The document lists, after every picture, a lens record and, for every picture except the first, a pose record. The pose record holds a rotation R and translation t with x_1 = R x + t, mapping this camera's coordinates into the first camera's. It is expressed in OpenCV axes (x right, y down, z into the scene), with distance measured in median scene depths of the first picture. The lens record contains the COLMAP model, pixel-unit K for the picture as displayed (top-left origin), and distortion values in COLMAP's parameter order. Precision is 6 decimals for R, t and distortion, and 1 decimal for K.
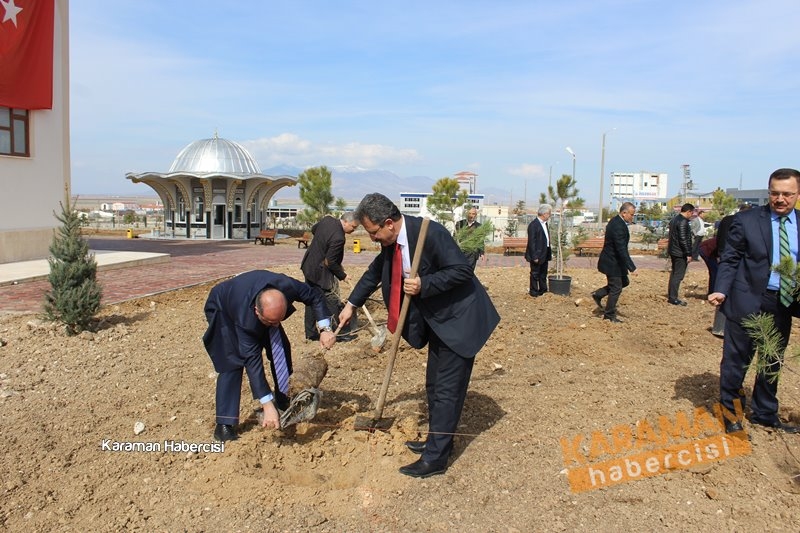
lens RADIAL K [[694.7, 0, 393.5], [0, 694.7, 268.3], [0, 0, 1]] dist [-0.154096, 0.148968]
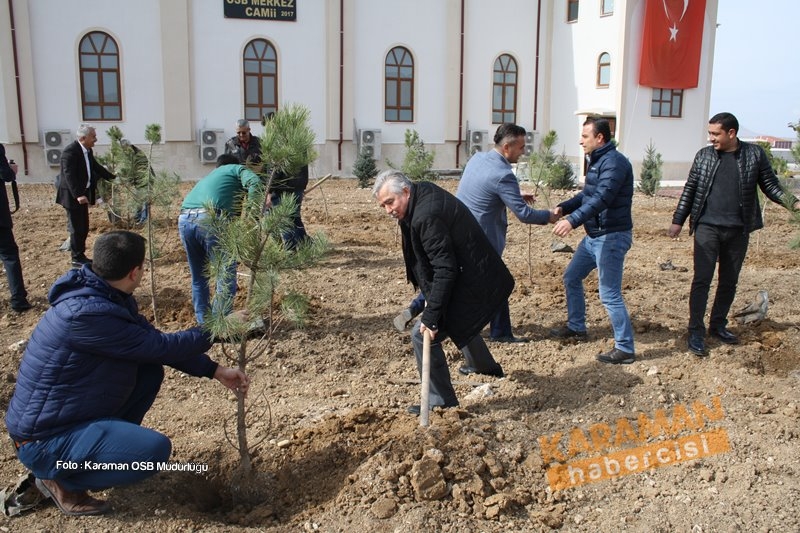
lens RADIAL K [[659.9, 0, 400.0], [0, 659.9, 266.5], [0, 0, 1]] dist [-0.140122, 0.080111]
pose [[0.556169, 0.153966, -0.816683, 0.199990], [-0.081168, 0.988054, 0.130998, 0.021753], [0.827096, -0.006568, 0.562022, -0.221217]]
